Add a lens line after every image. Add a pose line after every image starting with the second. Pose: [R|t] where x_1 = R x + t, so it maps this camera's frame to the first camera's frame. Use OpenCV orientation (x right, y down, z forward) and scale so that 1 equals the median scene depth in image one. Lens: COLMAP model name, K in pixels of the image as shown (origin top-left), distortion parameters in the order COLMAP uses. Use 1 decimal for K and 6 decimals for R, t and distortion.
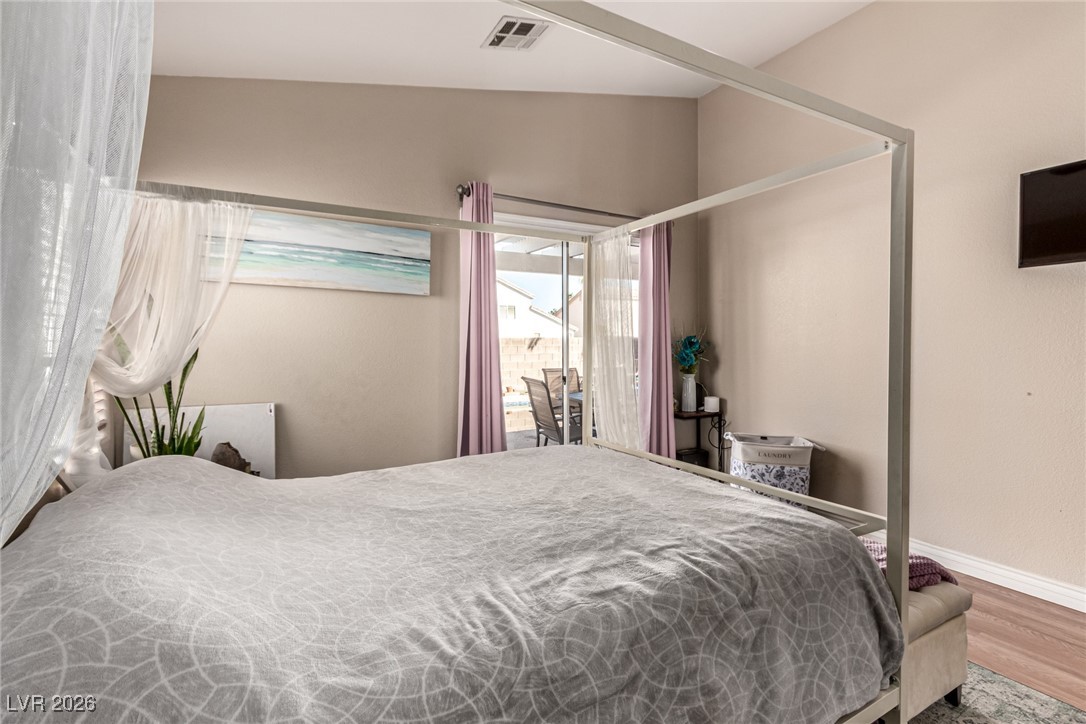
lens RADIAL K [[497.6, 0, 549.6], [0, 497.6, 355.4], [0, 0, 1]] dist [0.003751, 0.000399]
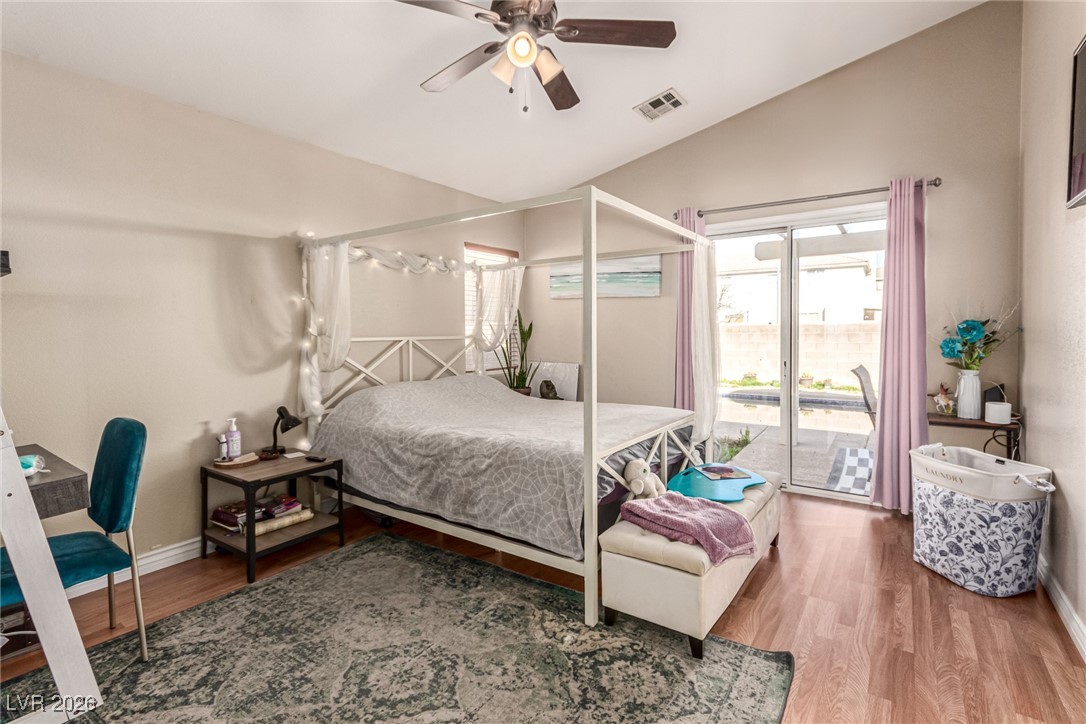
lens RADIAL K [[497.6, 0, 549.6], [0, 497.6, 355.4], [0, 0, 1]] dist [0.003751, 0.000399]
pose [[0.431011, 0.041737, -0.901381, 0.883358], [-0.015388, 0.999124, 0.038905, -0.005099], [0.902215, -0.002898, 0.431276, 0.119351]]
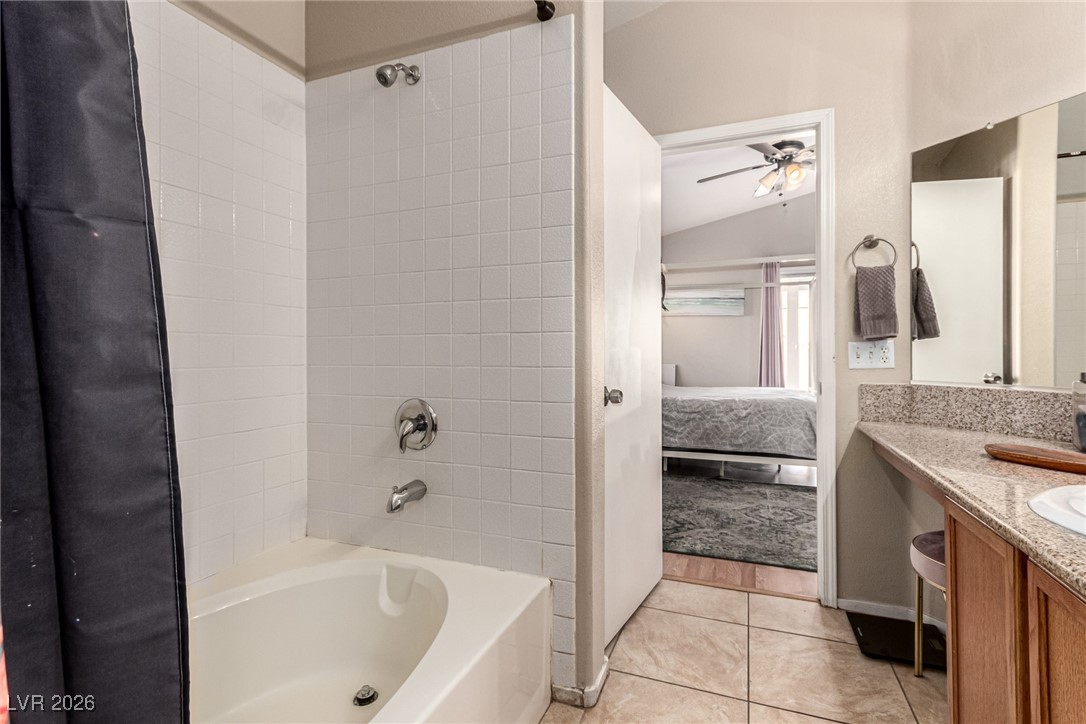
lens RADIAL K [[497.6, 0, 549.6], [0, 497.6, 355.4], [0, 0, 1]] dist [0.003751, 0.000399]
pose [[0.617509, 0.005009, -0.786548, 0.843594], [-0.017261, 0.999825, -0.007185, 0.066565], [0.786374, 0.018014, 0.617488, -0.838509]]
